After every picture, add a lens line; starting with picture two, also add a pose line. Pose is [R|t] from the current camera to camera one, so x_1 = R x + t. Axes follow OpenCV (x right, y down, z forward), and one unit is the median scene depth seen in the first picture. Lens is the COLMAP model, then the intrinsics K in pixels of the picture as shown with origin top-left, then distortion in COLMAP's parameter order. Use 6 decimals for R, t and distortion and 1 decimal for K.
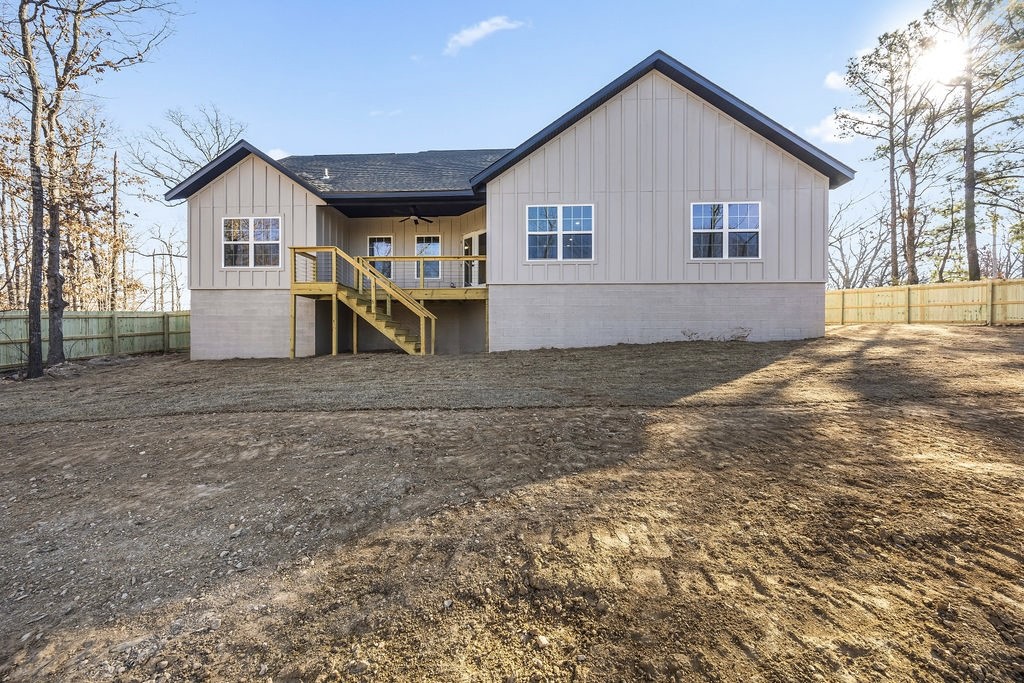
lens RADIAL K [[396.6, 0, 512.0], [0, 396.6, 341.5], [0, 0, 1]] dist [0.000034, 0.000042]
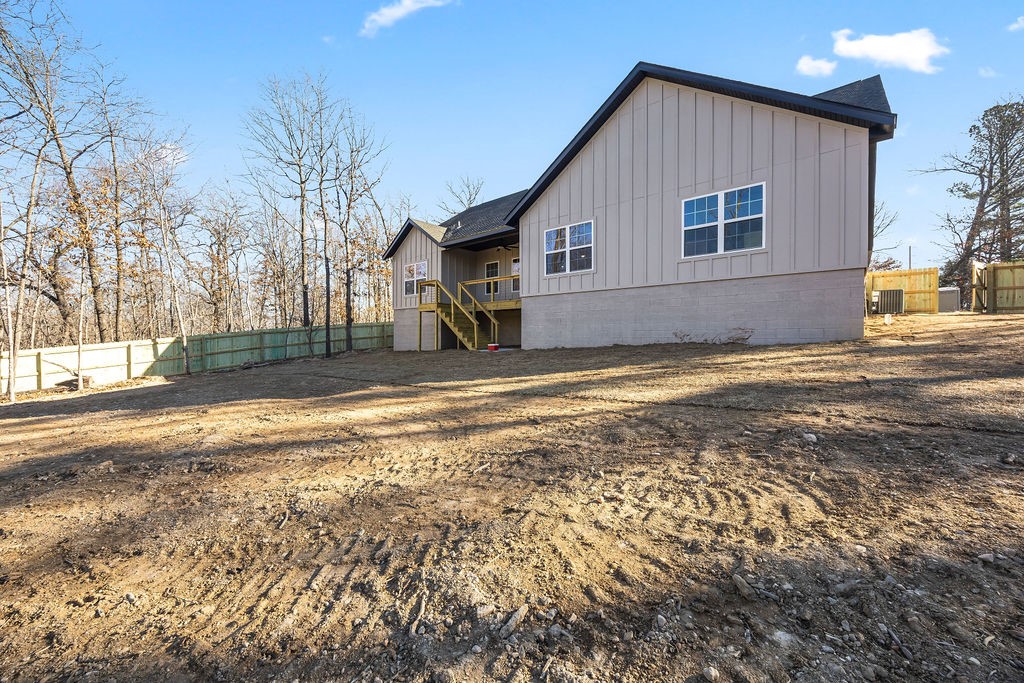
lens RADIAL K [[396.6, 0, 512.0], [0, 396.6, 341.5], [0, 0, 1]] dist [0.000034, 0.000042]
pose [[0.775464, 0.008189, -0.631338, 0.736106], [-0.006631, 0.999966, 0.004826, -0.006517], [0.631357, 0.000445, 0.775493, -0.013215]]
